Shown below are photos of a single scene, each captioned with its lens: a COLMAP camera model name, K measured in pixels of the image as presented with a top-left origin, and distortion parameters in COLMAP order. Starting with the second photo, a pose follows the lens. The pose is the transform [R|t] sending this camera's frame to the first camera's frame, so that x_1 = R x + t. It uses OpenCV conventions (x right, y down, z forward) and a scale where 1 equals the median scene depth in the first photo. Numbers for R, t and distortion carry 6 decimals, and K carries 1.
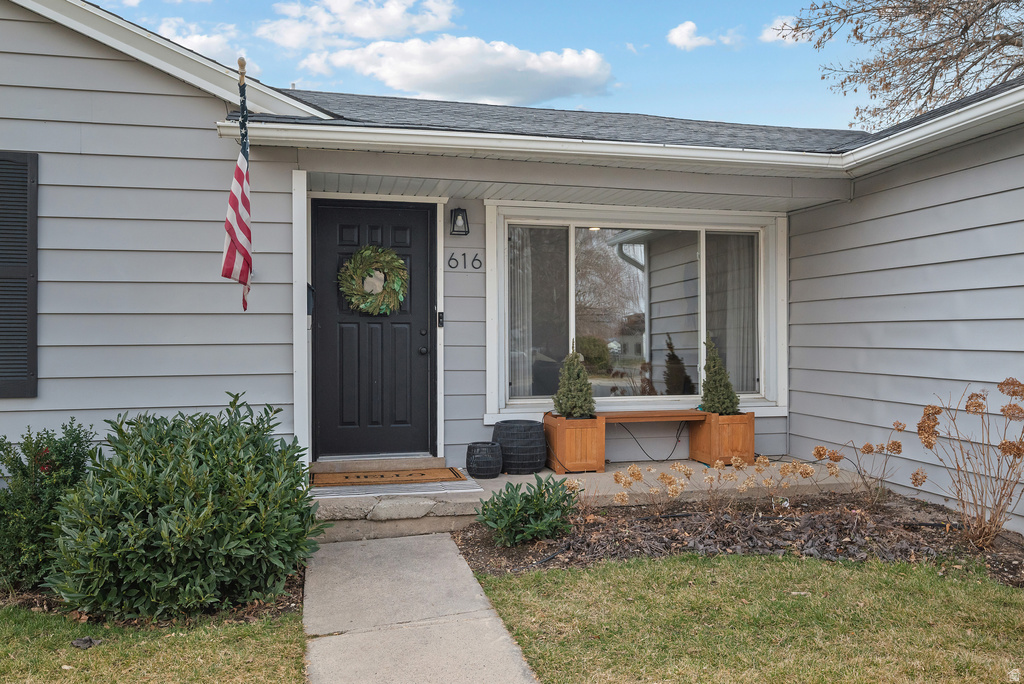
lens RADIAL K [[765.1, 0, 512.0], [0, 765.1, 342.0], [0, 0, 1]] dist [0.009627, 0.001468]
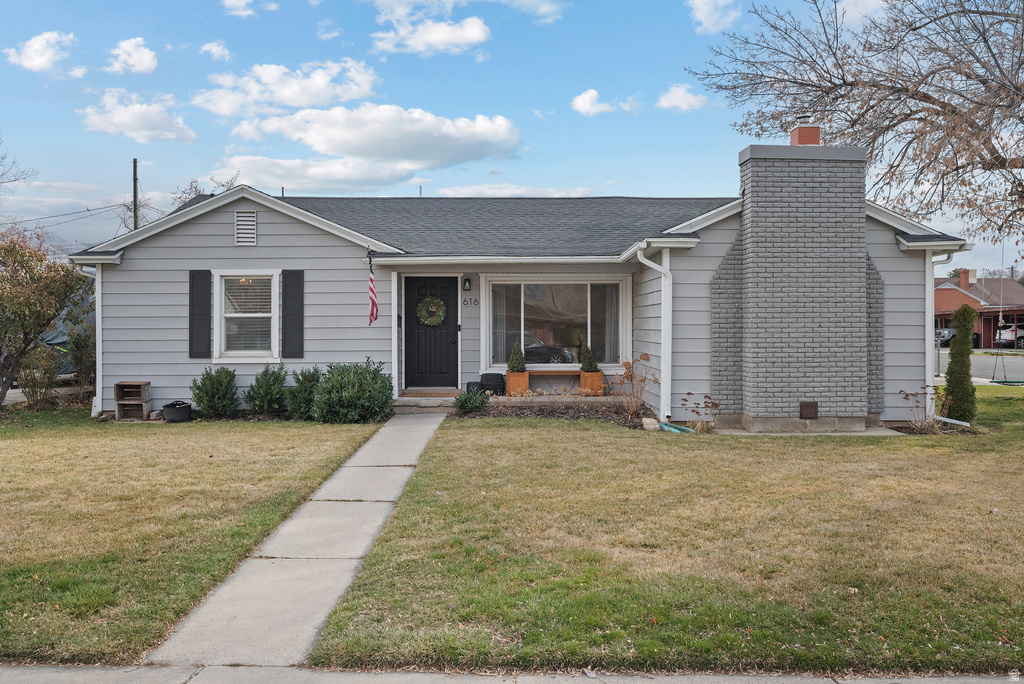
lens RADIAL K [[793.1, 0, 512.0], [0, 793.1, 342.0], [0, 0, 1]] dist [-0.000362, -0.000161]
pose [[0.971561, 0.004298, -0.236750, 0.618834], [-0.001015, 0.999902, 0.013987, -0.021036], [0.236787, -0.013348, 0.971470, -1.252920]]
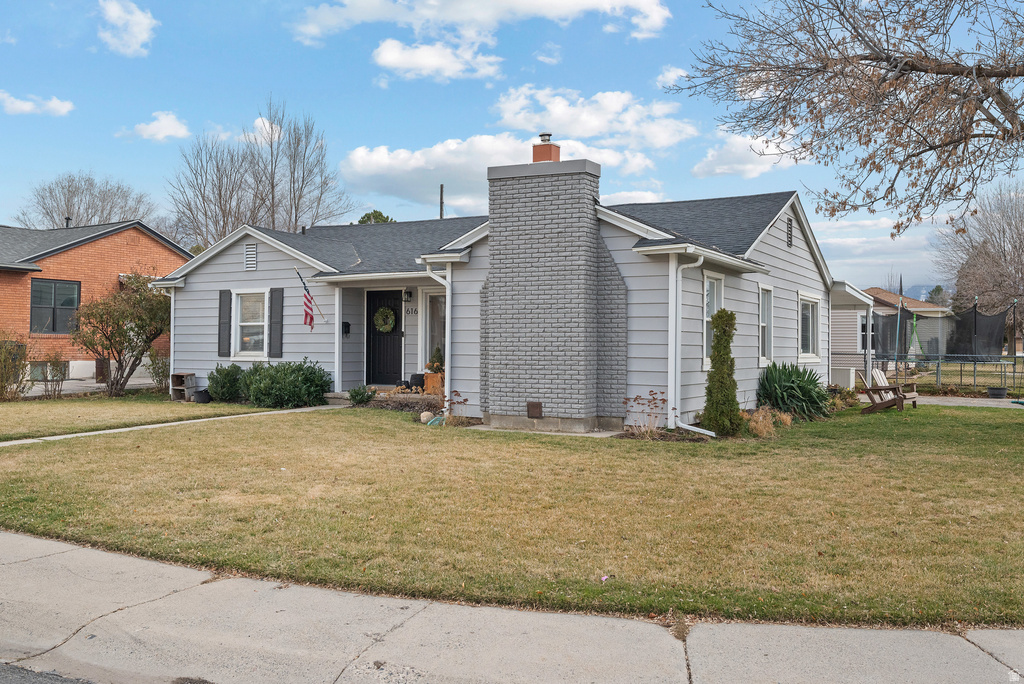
lens RADIAL K [[880.2, 0, 512.0], [0, 880.2, 342.0], [0, 0, 1]] dist [0.001696, -0.001164]
pose [[0.726016, 0.005692, -0.687654, 2.266248], [-0.007676, 0.999971, 0.000172, -0.006270], [0.687634, 0.005154, 0.726039, -0.933885]]
